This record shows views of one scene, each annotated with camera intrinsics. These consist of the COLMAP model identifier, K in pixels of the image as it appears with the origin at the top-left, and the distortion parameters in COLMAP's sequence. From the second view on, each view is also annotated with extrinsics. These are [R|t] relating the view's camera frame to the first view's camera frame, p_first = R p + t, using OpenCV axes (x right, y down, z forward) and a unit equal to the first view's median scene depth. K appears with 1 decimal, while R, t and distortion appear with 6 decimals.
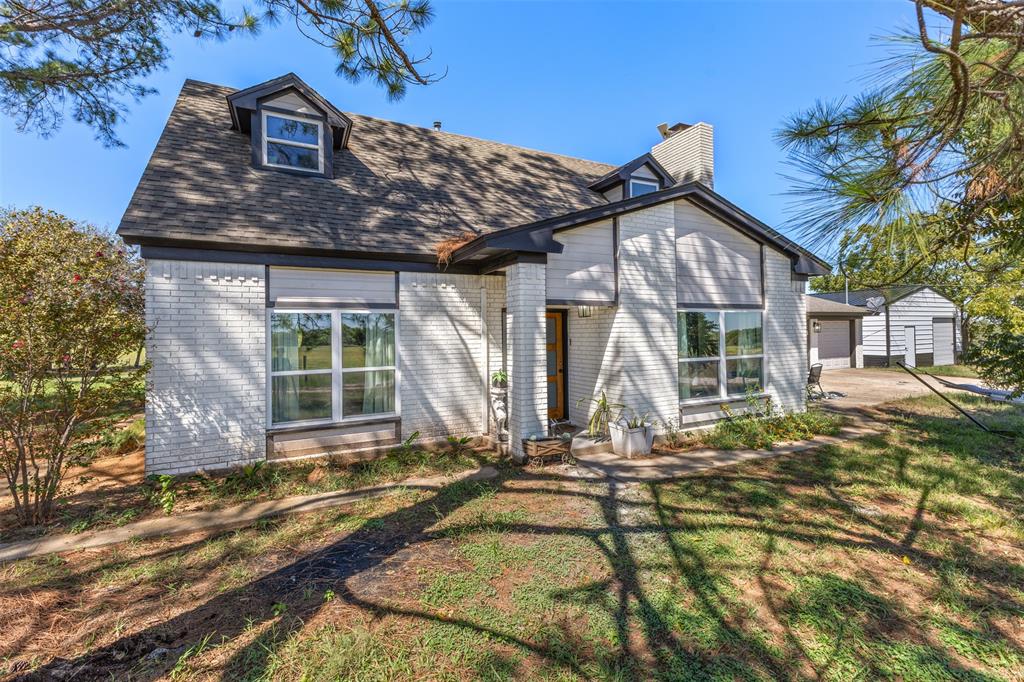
lens RADIAL K [[468.0, 0, 509.0], [0, 468.0, 333.4], [0, 0, 1]] dist [0.003285, 0.000104]
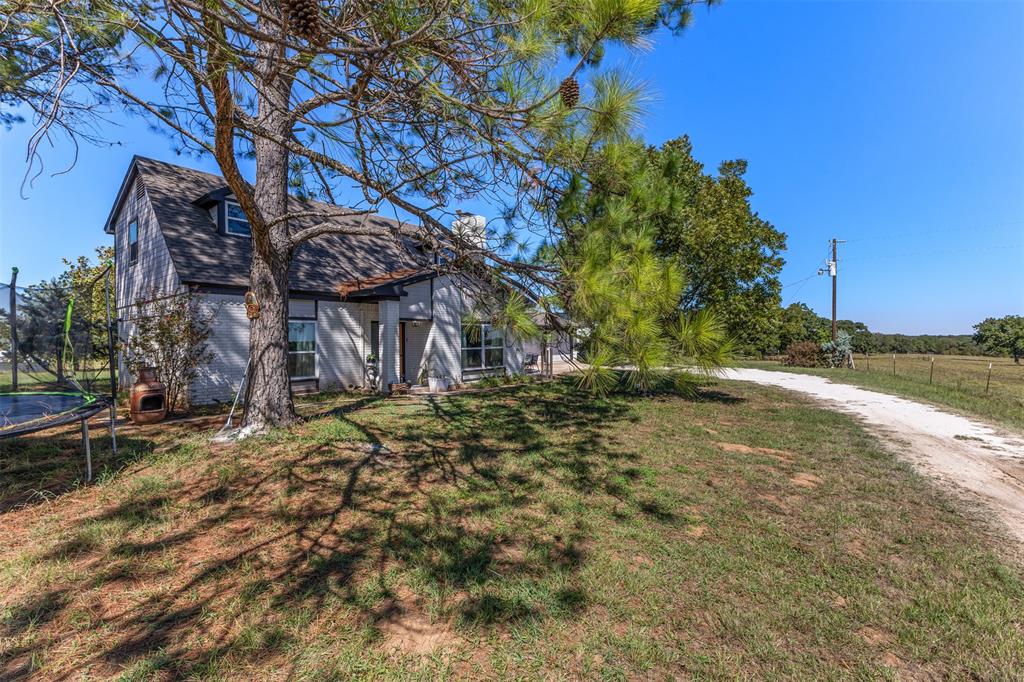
lens RADIAL K [[438.0, 0, 507.7], [0, 438.0, 339.4], [0, 0, 1]] dist [-0.000878, -0.000007]
pose [[0.916737, 0.008080, 0.399410, -0.226544], [-0.005543, 0.999956, -0.007507, 0.029912], [-0.399453, 0.004668, 0.916742, -0.873166]]
